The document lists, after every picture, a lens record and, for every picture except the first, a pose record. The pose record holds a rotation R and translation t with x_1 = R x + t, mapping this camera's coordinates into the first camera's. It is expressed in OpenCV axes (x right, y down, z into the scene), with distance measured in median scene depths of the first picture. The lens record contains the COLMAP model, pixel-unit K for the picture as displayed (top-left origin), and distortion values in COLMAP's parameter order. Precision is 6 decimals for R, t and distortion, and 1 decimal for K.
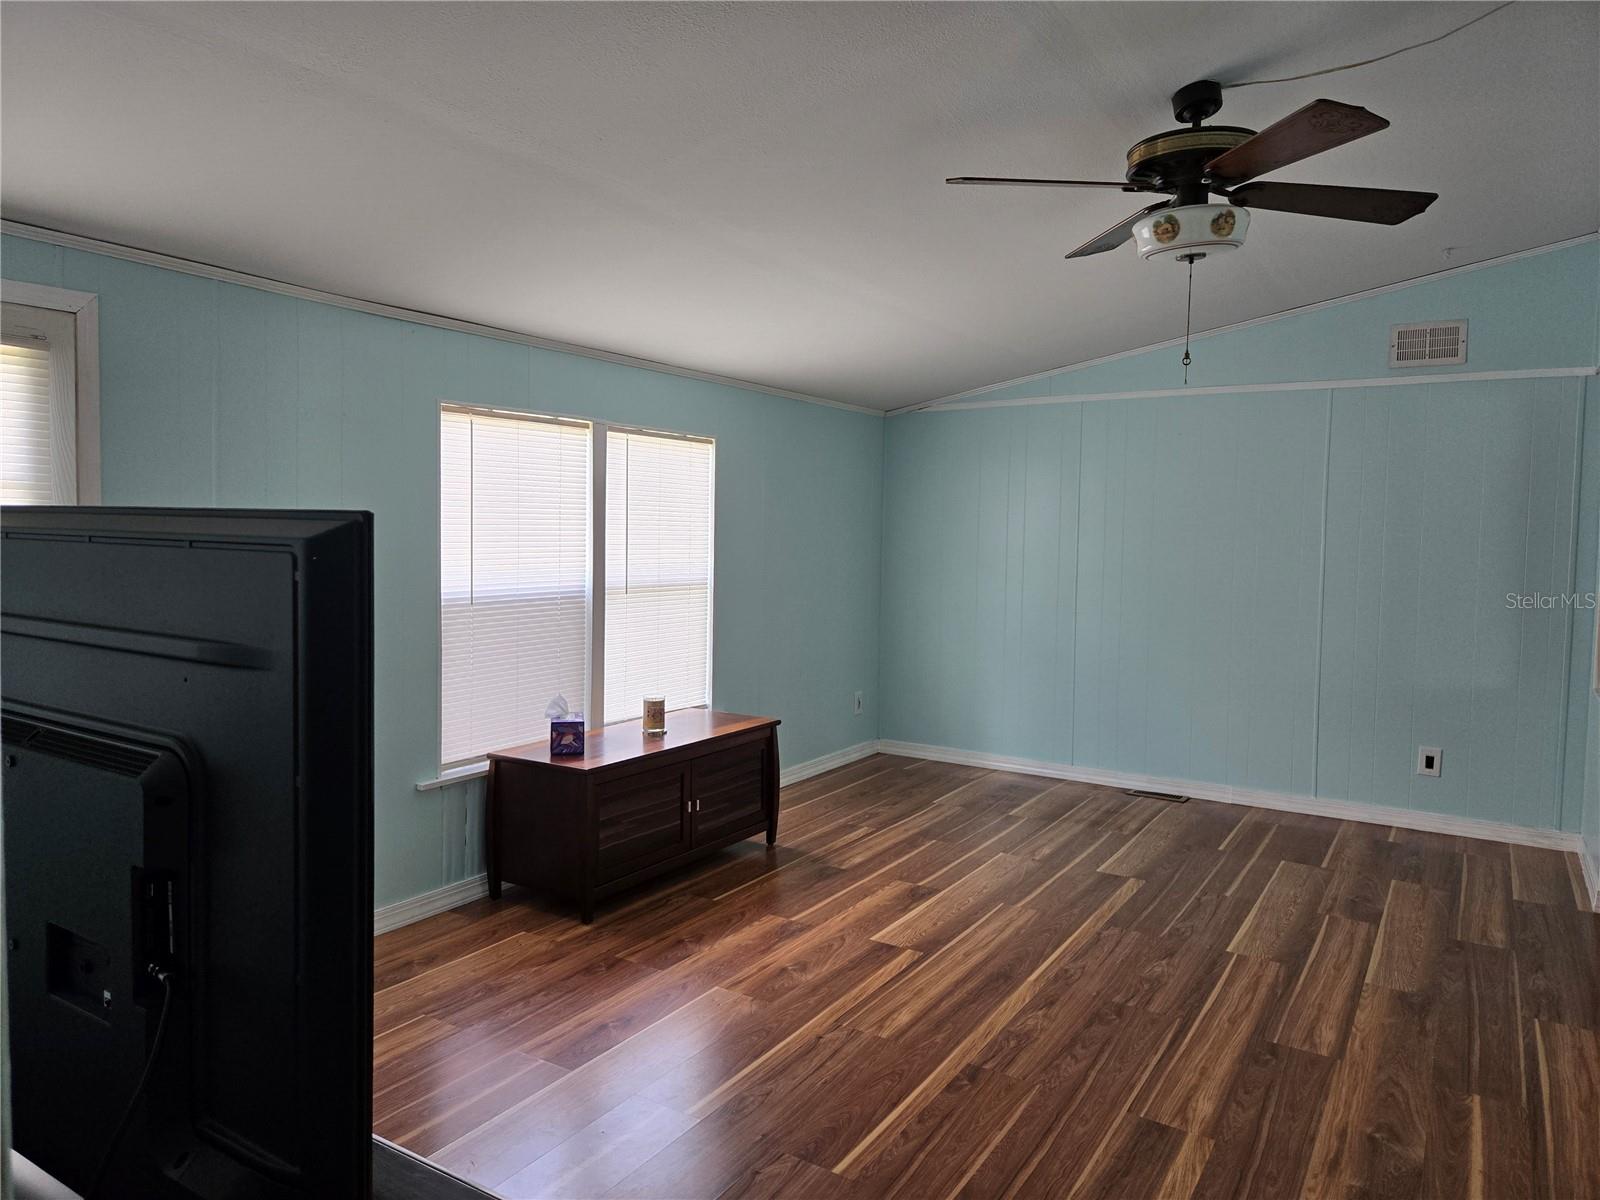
lens RADIAL K [[1072.0, 0, 789.8], [0, 1072.0, 587.1], [0, 0, 1]] dist [0.067585, -0.061833]
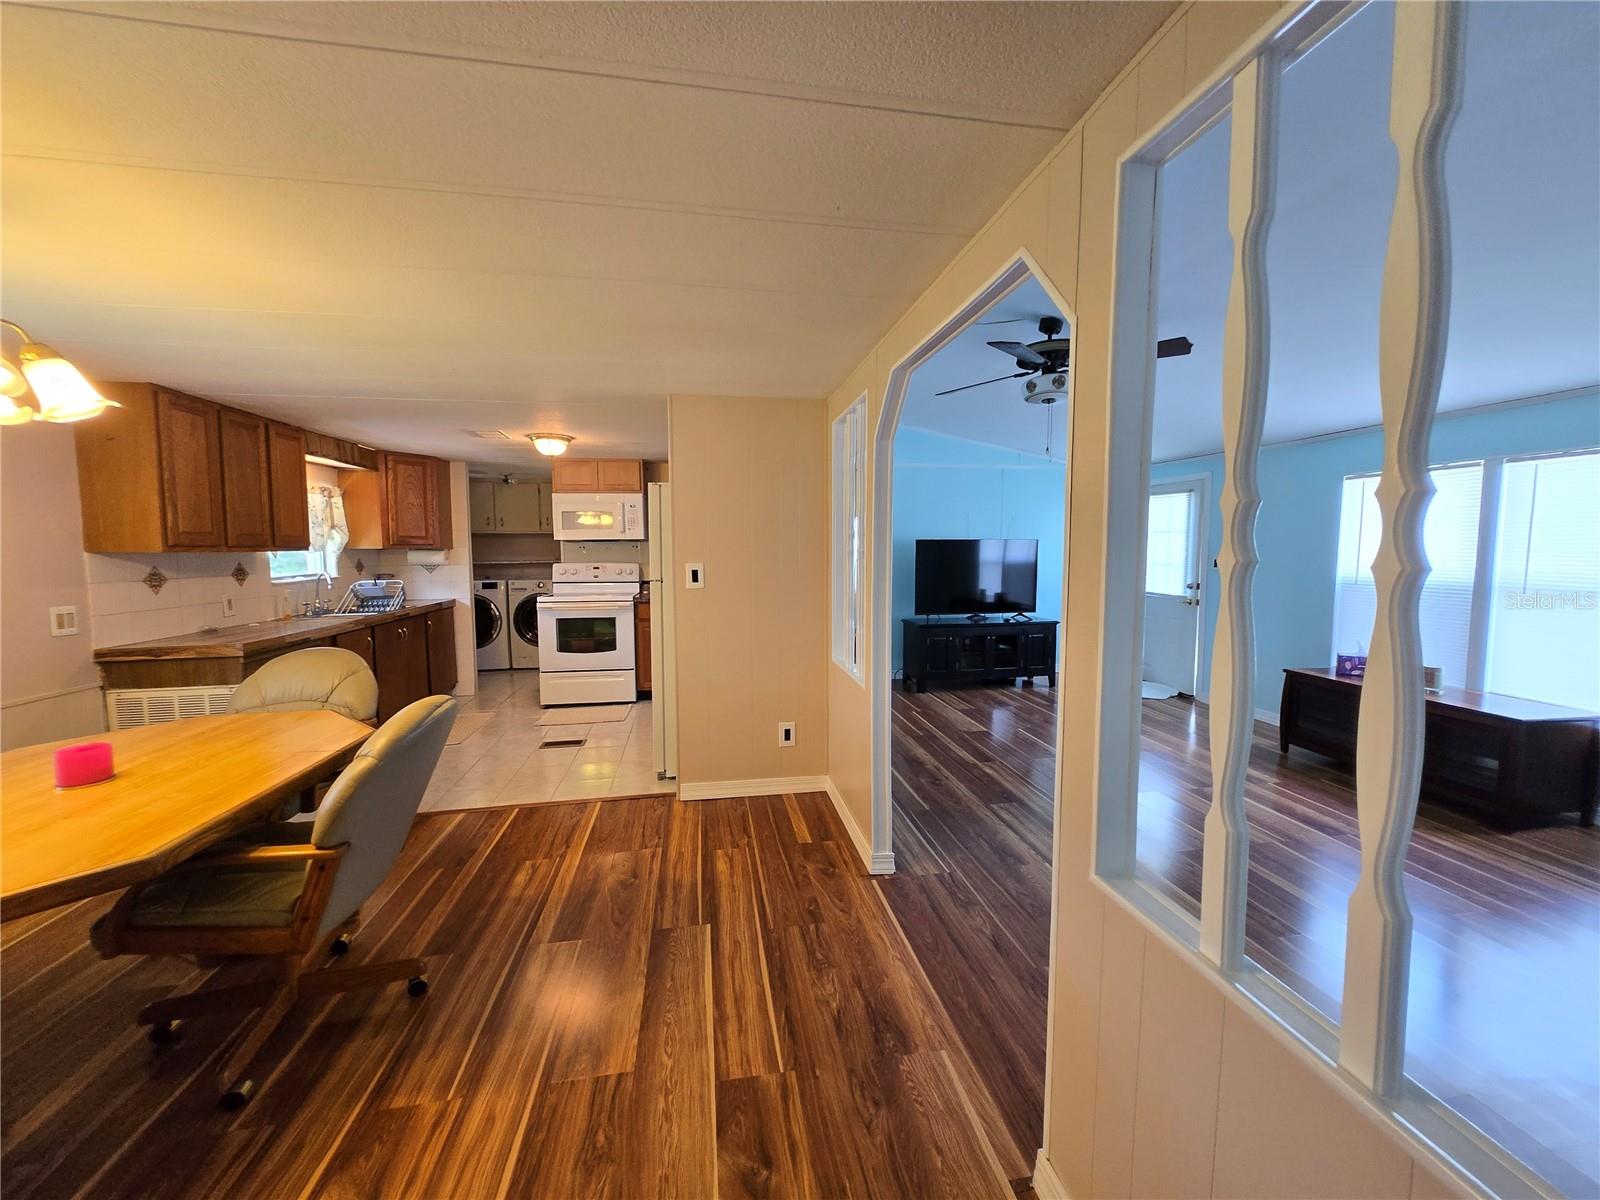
lens RADIAL K [[621.9, 0, 807.4], [0, 621.9, 599.6], [0, 0, 1]] dist [0.000653, -0.000520]
pose [[-0.737101, 0.045623, -0.674241, 1.277804], [-0.045884, 0.992037, 0.117289, -0.044397], [0.674223, 0.117391, -0.729138, 1.346485]]
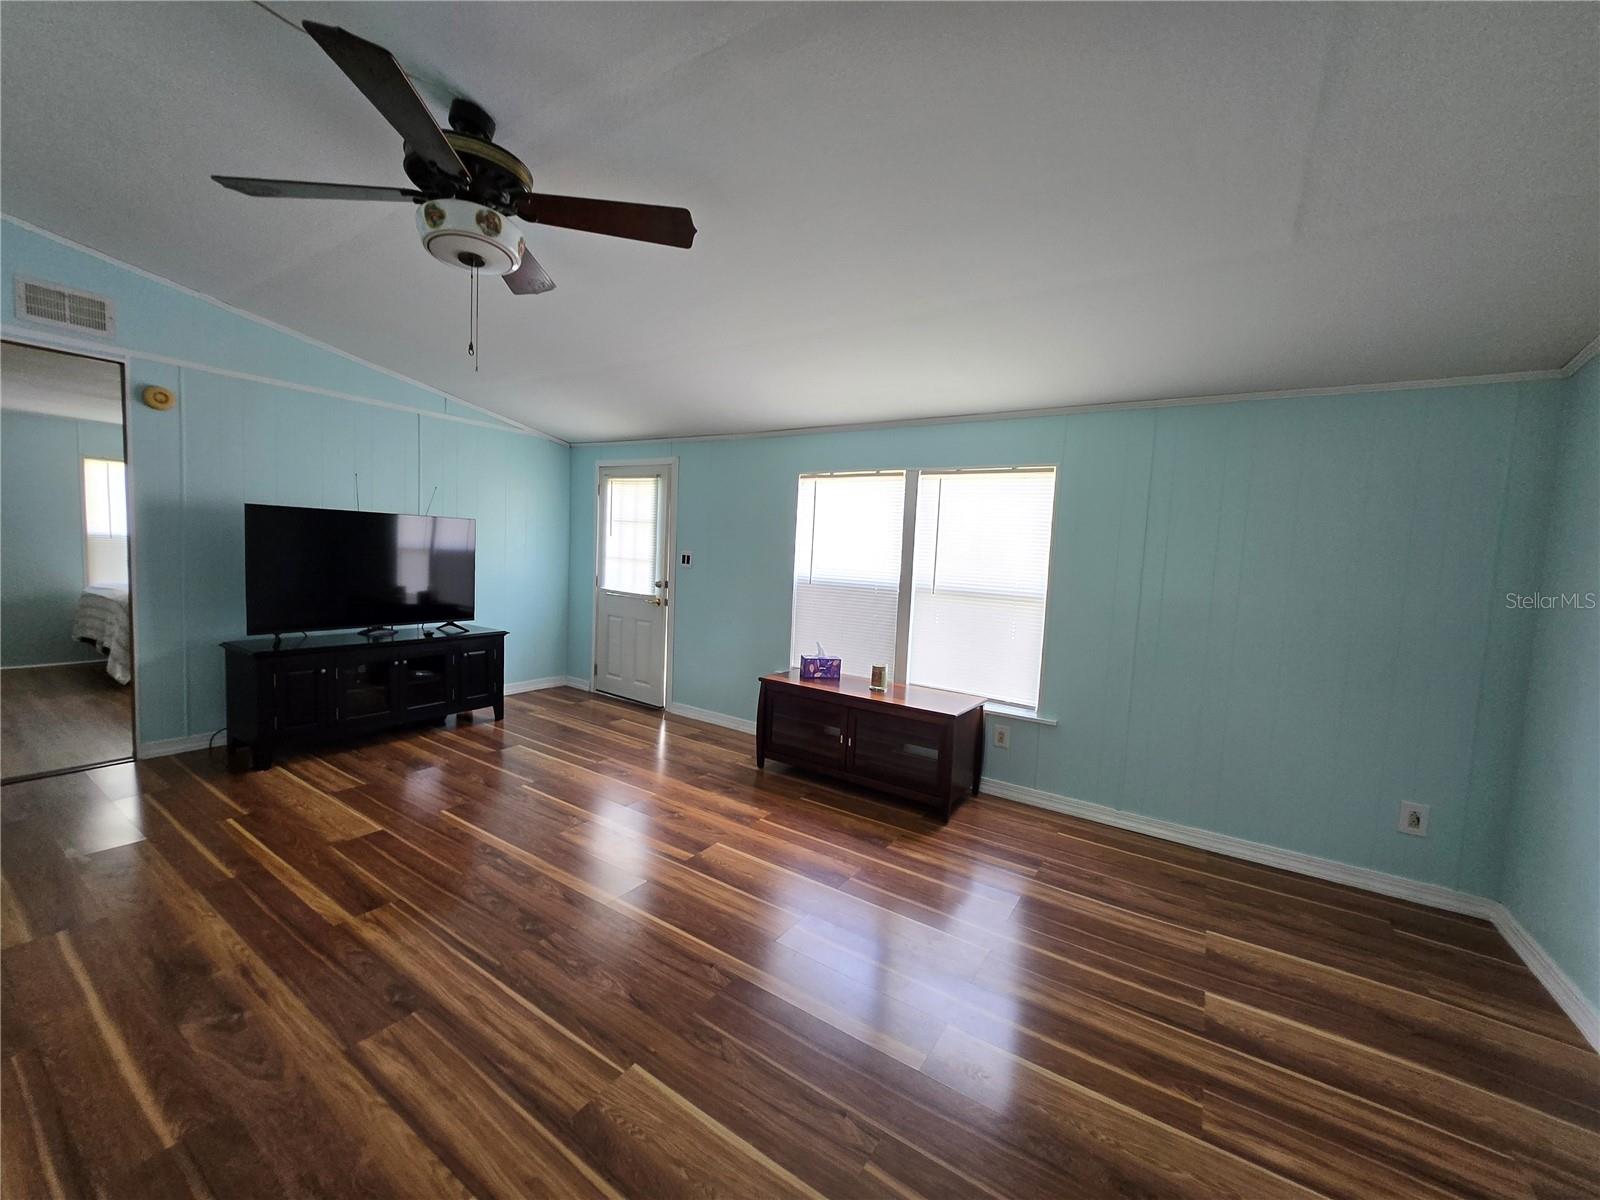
lens RADIAL K [[621.9, 0, 807.4], [0, 621.9, 599.6], [0, 0, 1]] dist [0.000653, -0.000520]
pose [[-0.002783, 0.063424, -0.997983, 0.877159], [-0.106127, 0.992332, 0.063361, -0.026869], [0.994349, 0.106090, 0.003969, 1.170473]]
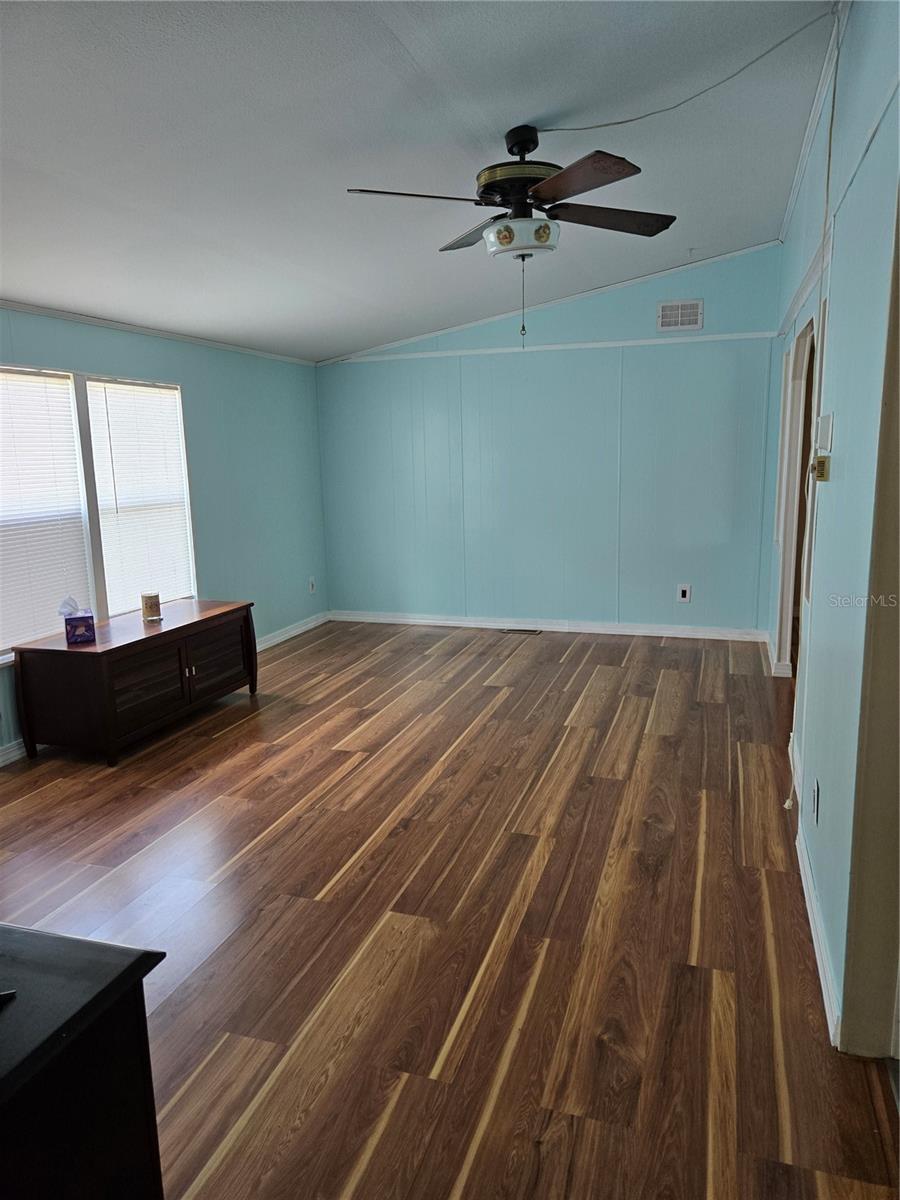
lens RADIAL K [[802.3, 0, 468.3], [0, 802.3, 592.5], [0, 0, 1]] dist [0.074884, -0.066625]
pose [[0.964786, -0.078562, 0.251029, -0.002057], [0.047746, 0.990807, 0.126579, -0.003683], [-0.258666, -0.110136, 0.959668, -0.045507]]
